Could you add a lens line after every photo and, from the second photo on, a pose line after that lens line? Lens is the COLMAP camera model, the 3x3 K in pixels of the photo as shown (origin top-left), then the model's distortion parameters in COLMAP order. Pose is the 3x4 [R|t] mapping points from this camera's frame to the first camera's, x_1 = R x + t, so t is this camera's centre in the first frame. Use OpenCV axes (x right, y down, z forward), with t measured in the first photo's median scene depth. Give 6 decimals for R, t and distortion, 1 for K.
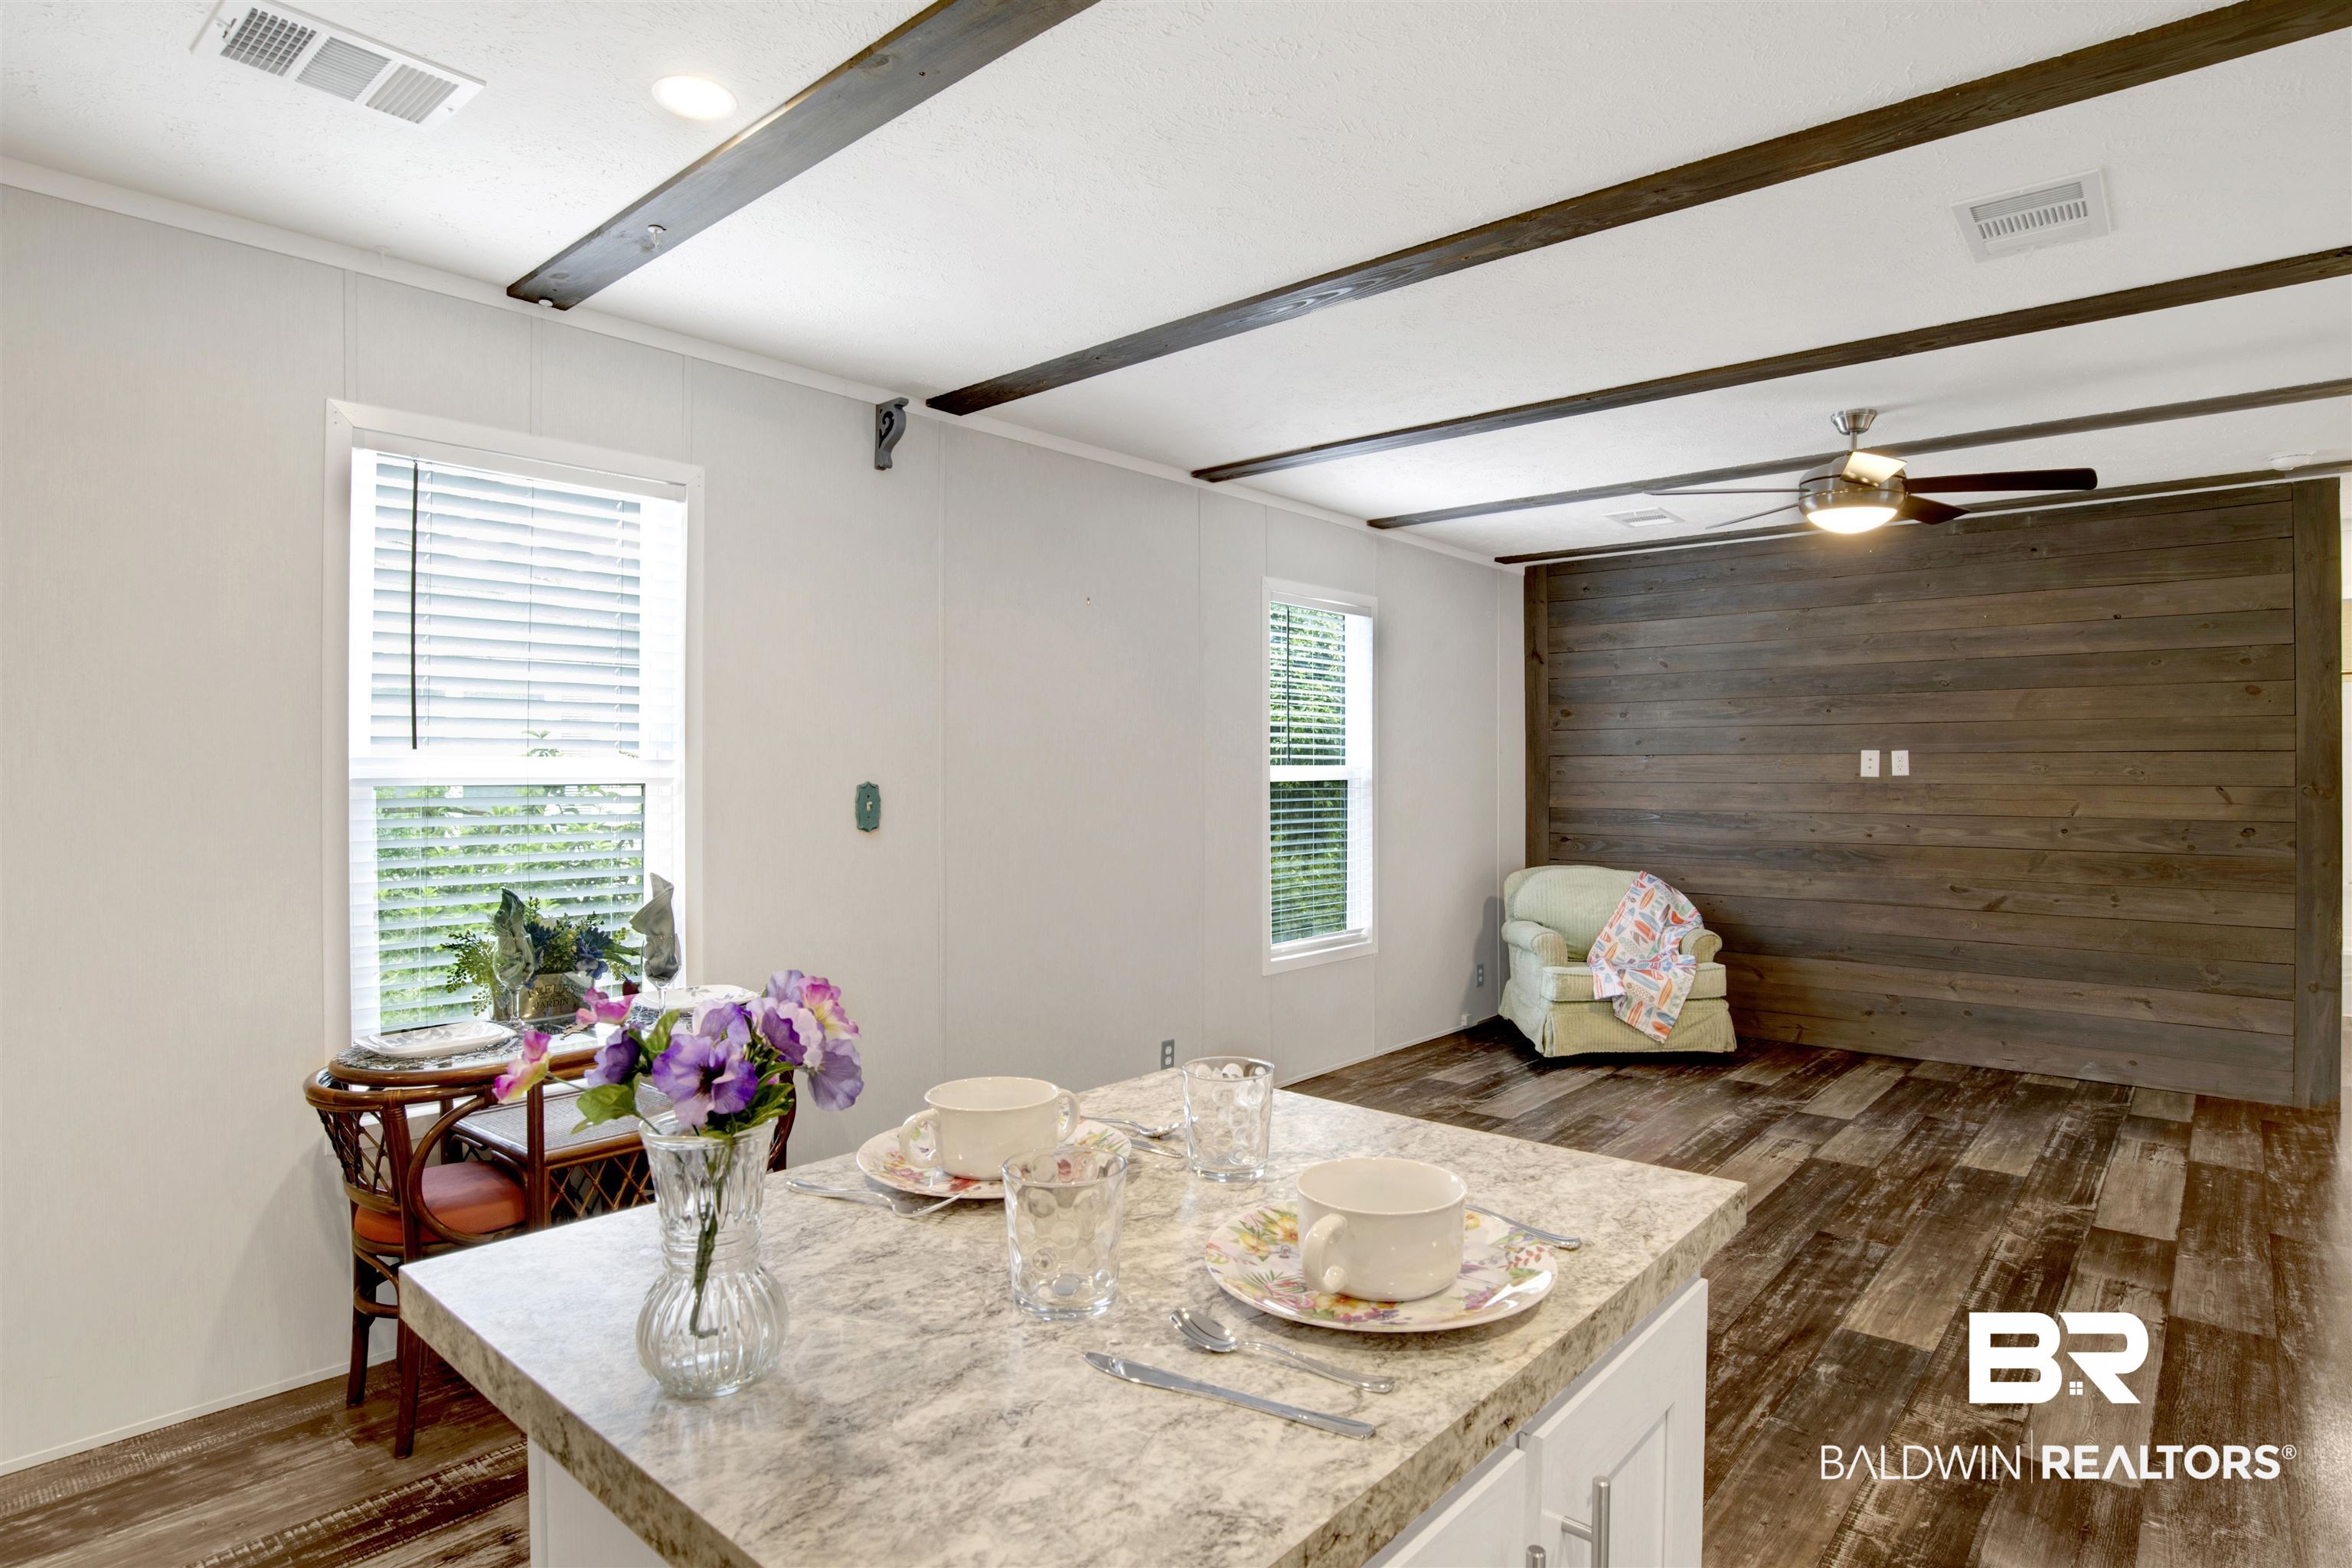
lens RADIAL K [[1264.1, 0, 1174.7], [0, 1264.1, 772.4], [0, 0, 1]] dist [-0.073949, 0.029964]
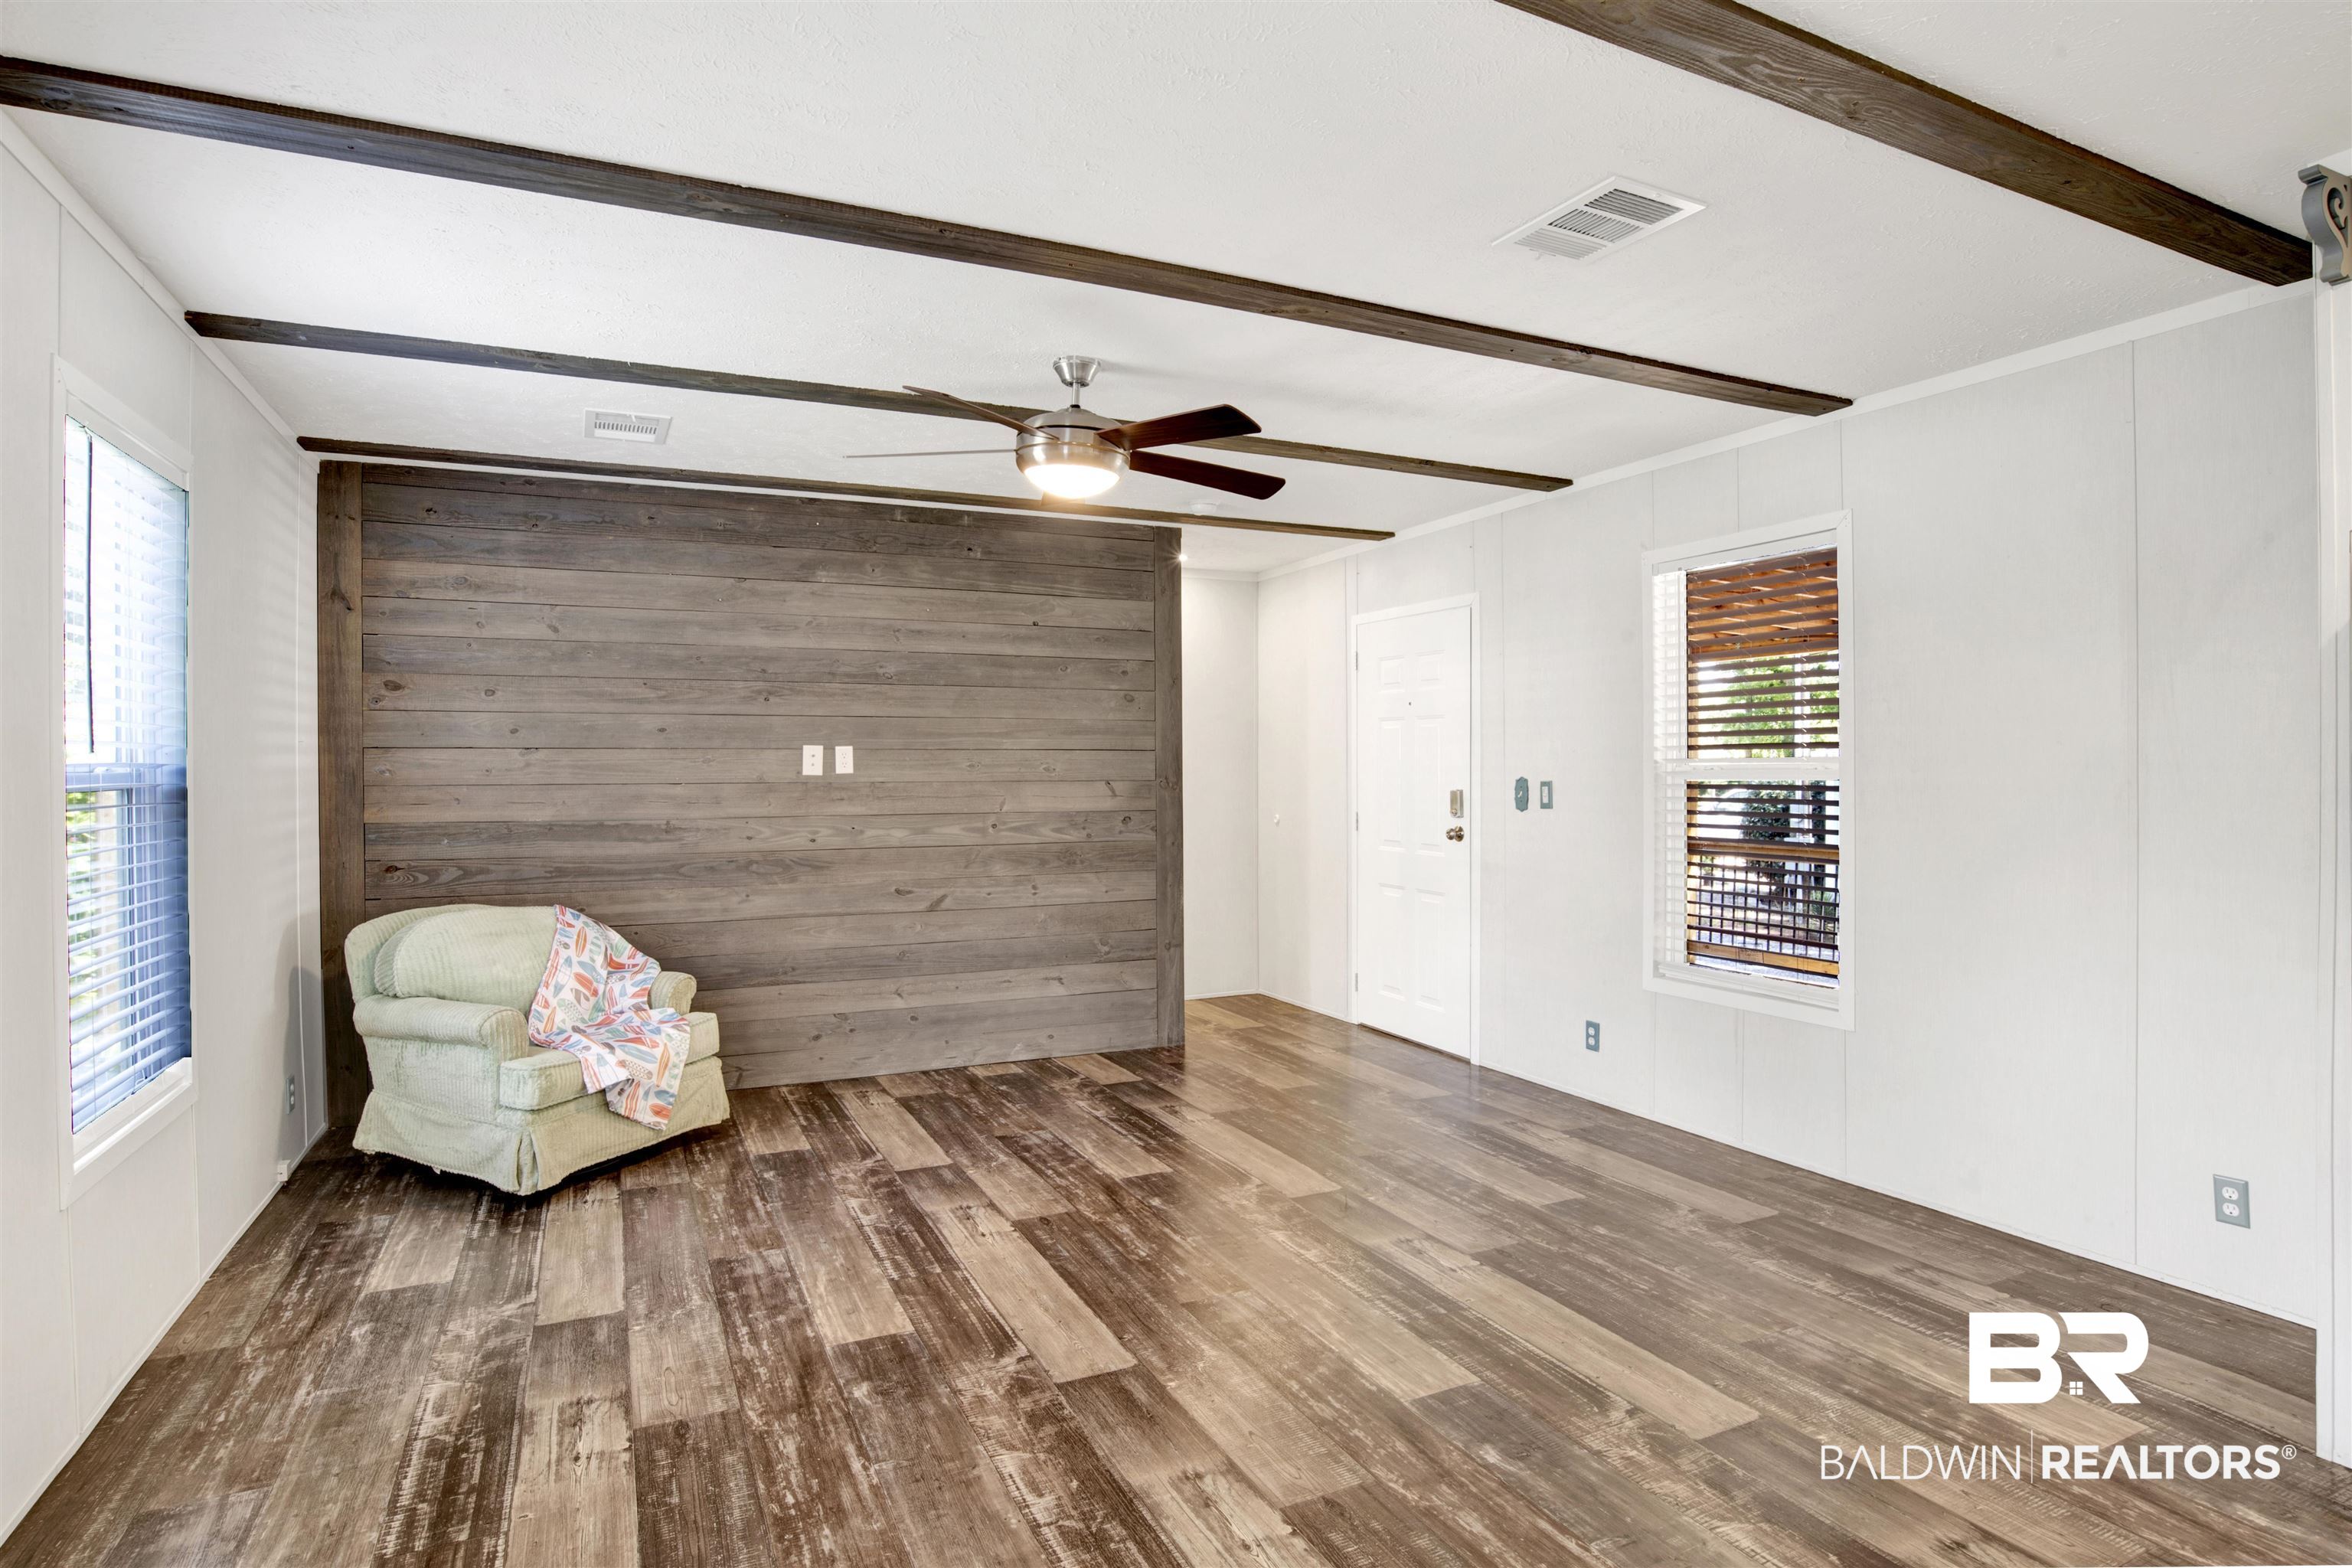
lens RADIAL K [[1243.4, 0, 1232.0], [0, 1243.4, 773.3], [0, 0, 1]] dist [-0.072850, 0.027908]
pose [[0.377728, -0.006124, 0.925896, -0.159419], [0.003849, 0.999980, 0.005044, -0.001081], [-0.925909, 0.001658, 0.377744, 0.403943]]
